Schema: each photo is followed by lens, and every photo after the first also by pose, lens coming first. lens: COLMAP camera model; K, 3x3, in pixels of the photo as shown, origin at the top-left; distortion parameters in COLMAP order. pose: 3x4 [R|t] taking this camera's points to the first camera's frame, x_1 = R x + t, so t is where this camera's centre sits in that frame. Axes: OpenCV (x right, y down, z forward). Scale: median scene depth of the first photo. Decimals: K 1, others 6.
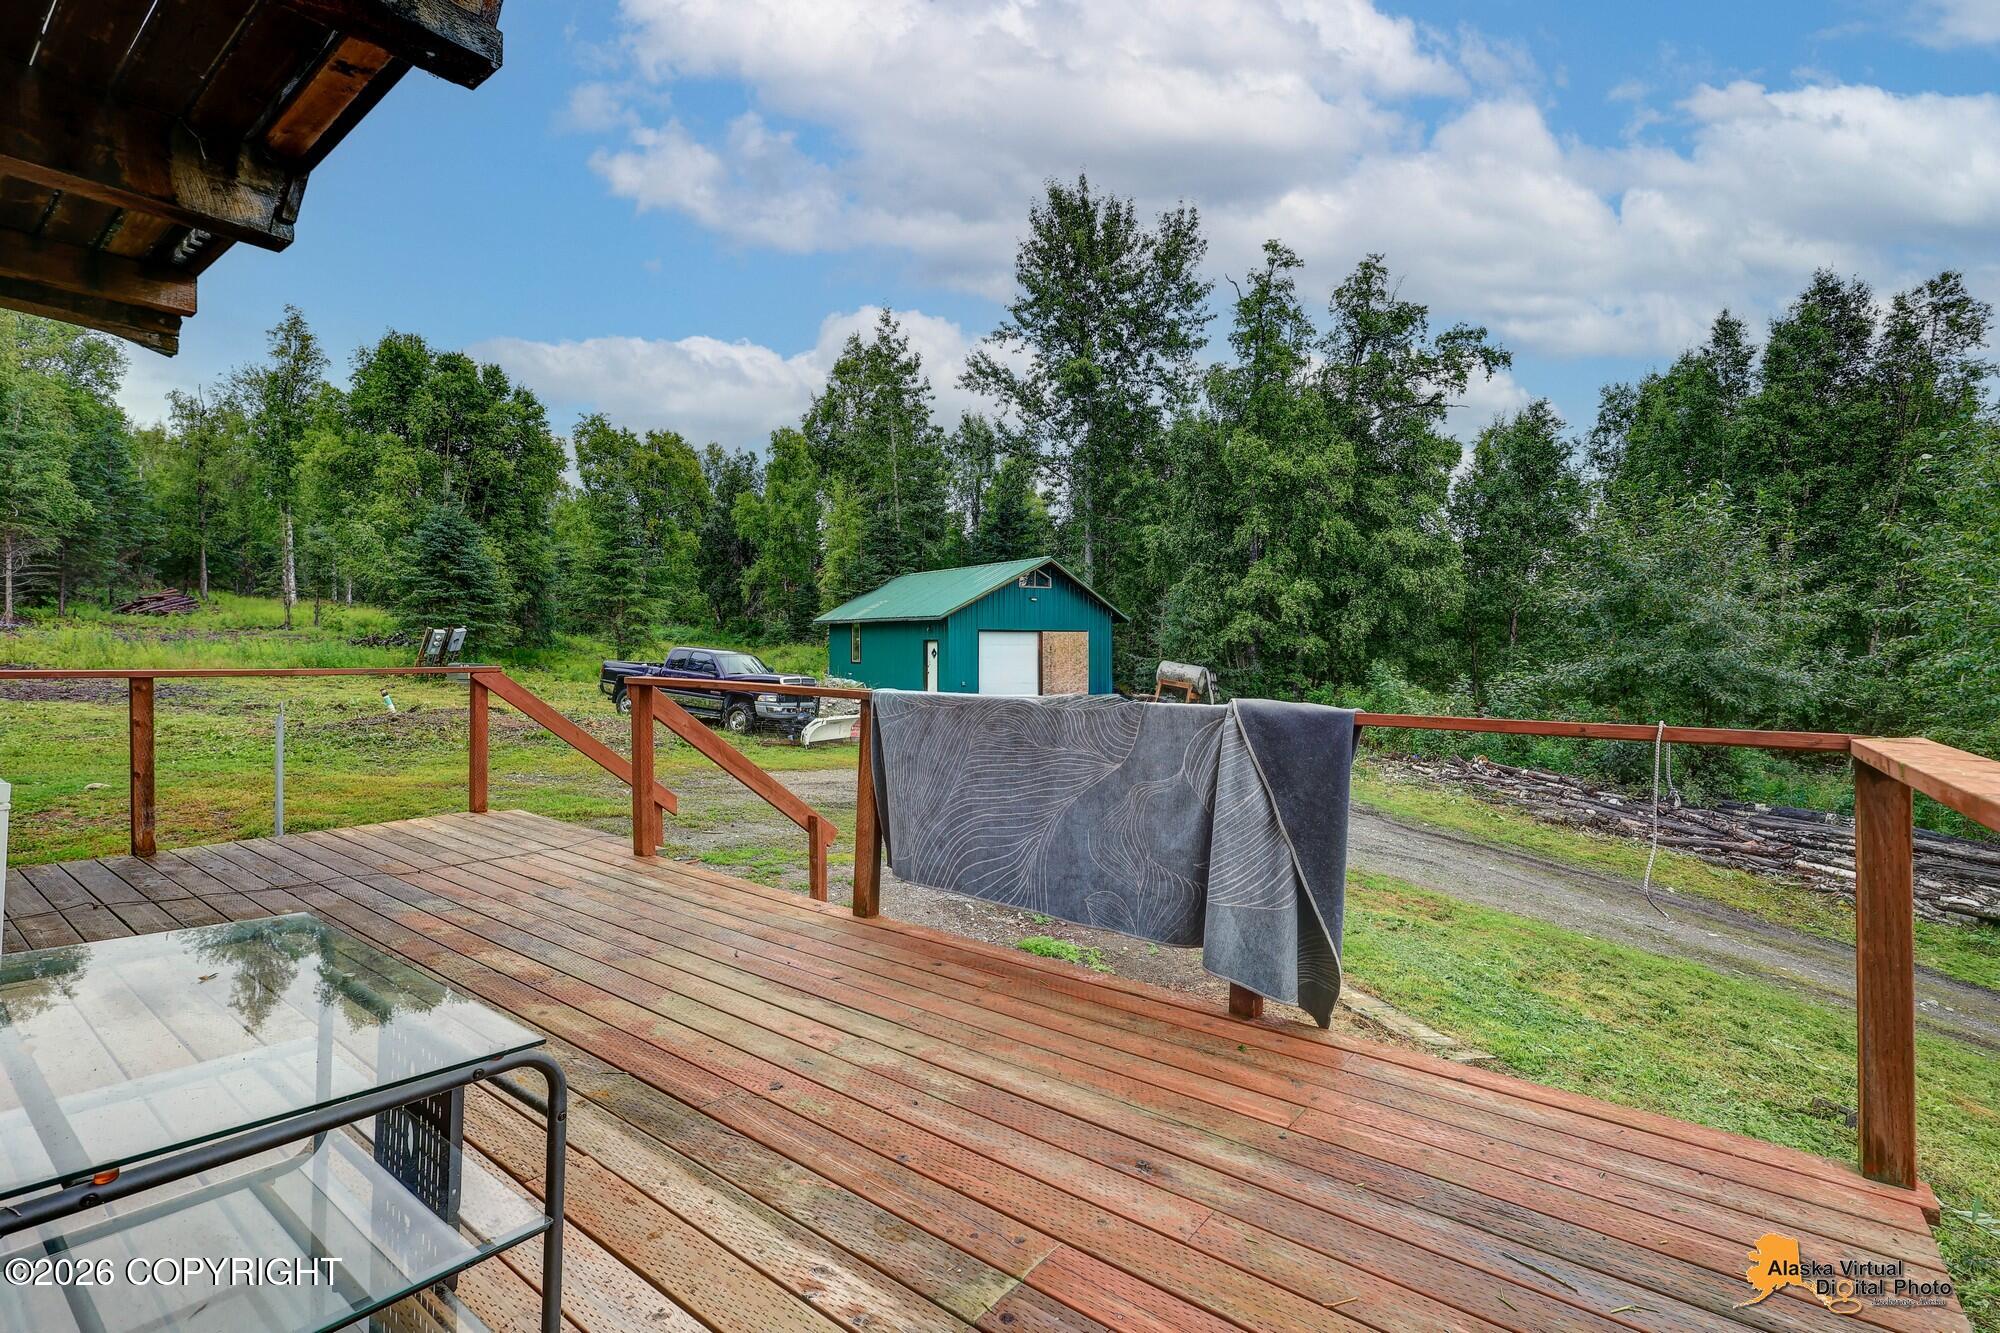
lens RADIAL K [[936.7, 0, 995.9], [0, 936.7, 637.0], [0, 0, 1]] dist [0.001803, 0.000460]
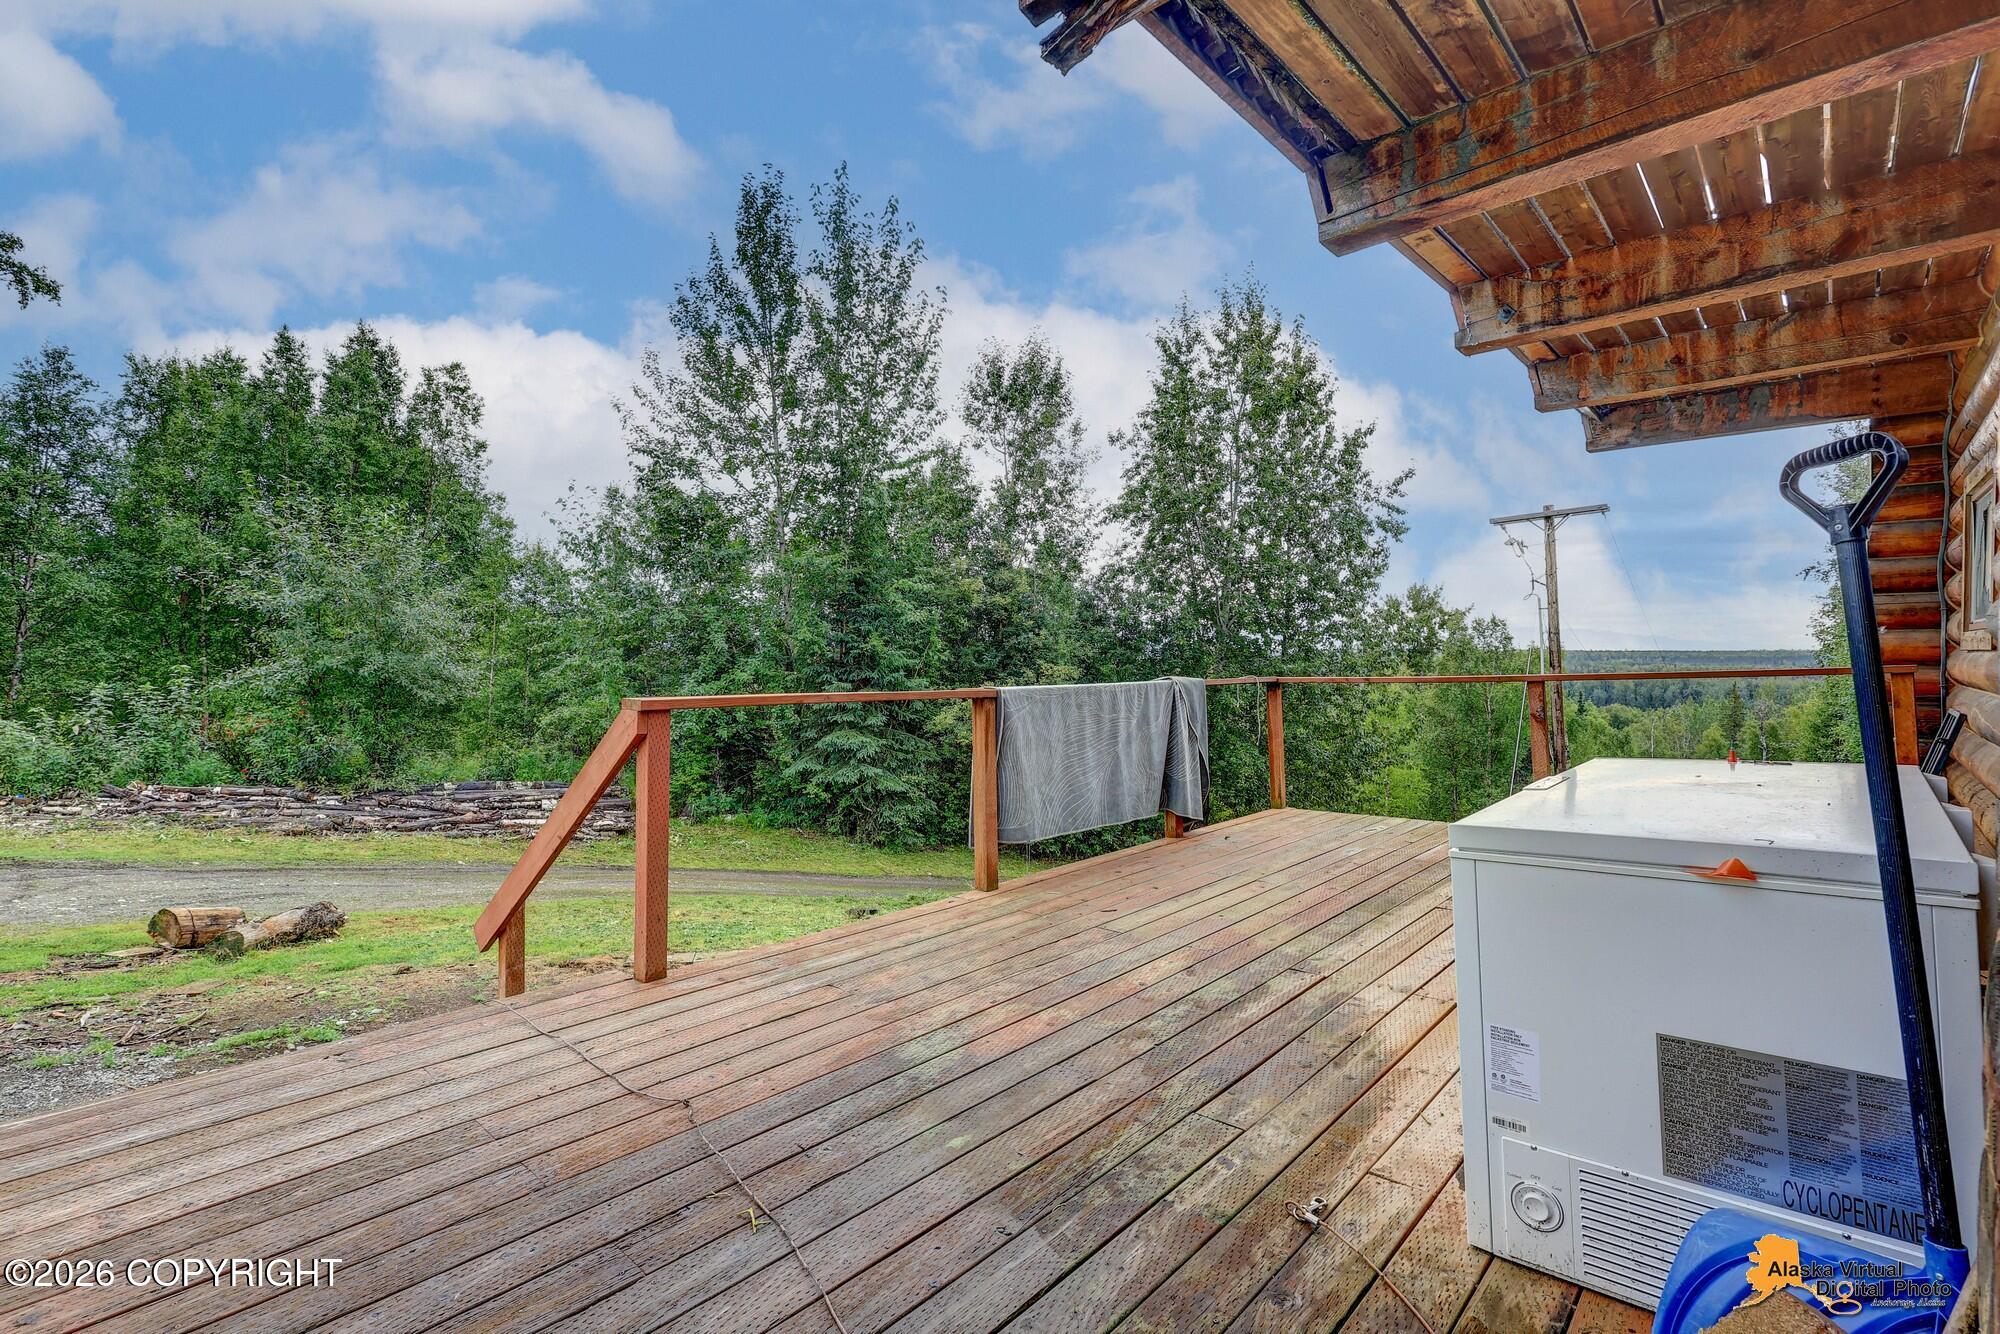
lens RADIAL K [[931.9, 0, 996.9], [0, 931.9, 652.9], [0, 0, 1]] dist [-0.001928, 0.000664]
pose [[0.067515, -0.001074, 0.997718, -0.324707], [-0.011902, 0.999927, 0.001882, 0.002604], [-0.997647, -0.012002, 0.067497, 0.237874]]
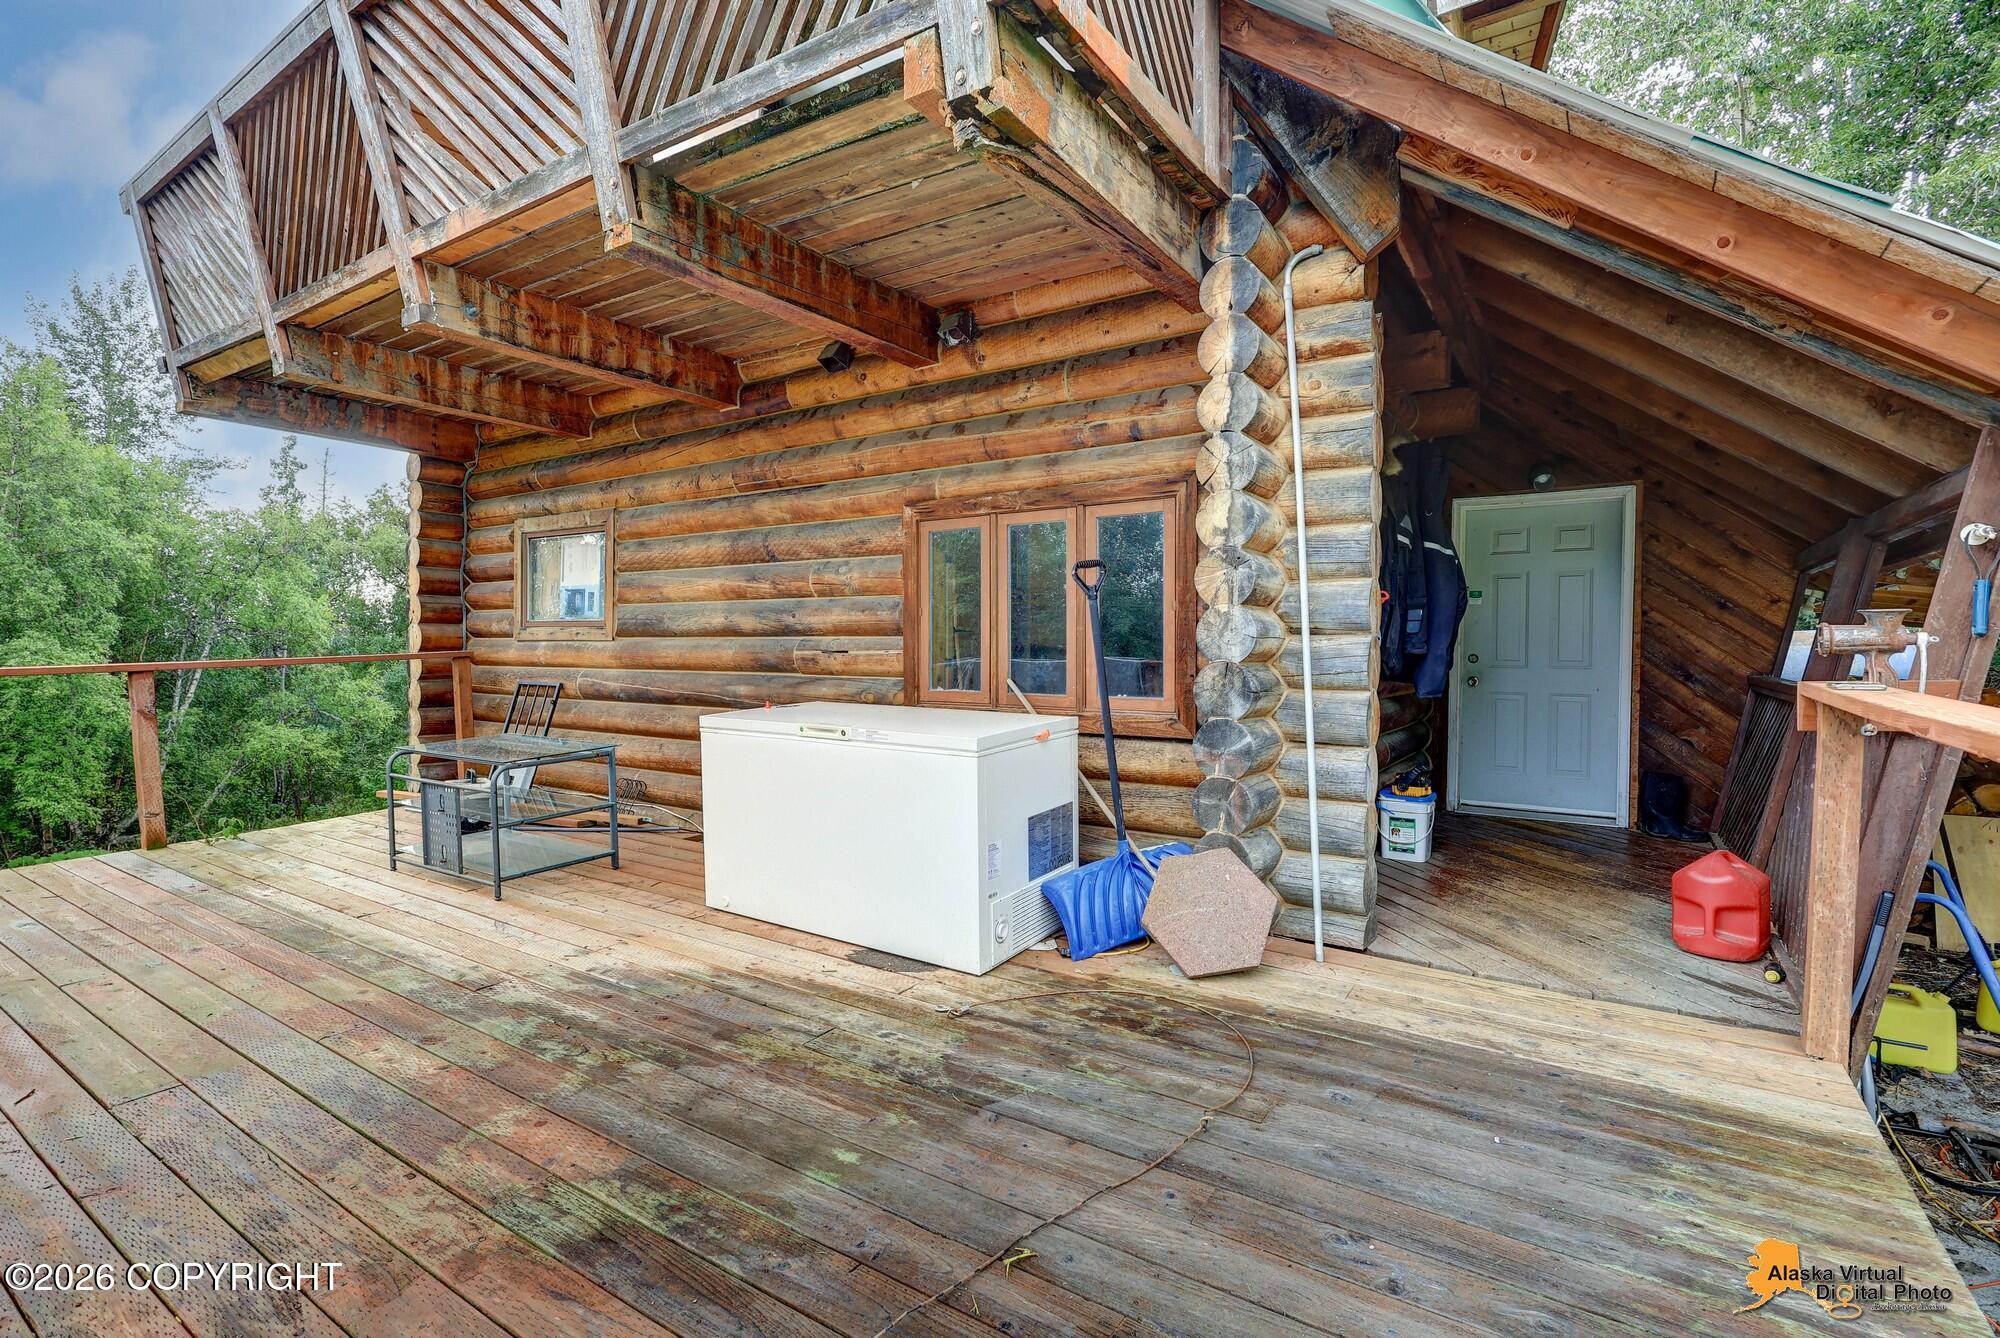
lens RADIAL K [[917.9, 0, 998.5], [0, 917.9, 652.1], [0, 0, 1]] dist [0.003973, 0.001131]
pose [[-0.996512, -0.006176, -0.083224, -0.199880], [-0.005562, 0.999956, -0.007605, 0.006244], [0.083268, -0.007116, -0.996502, 0.378491]]
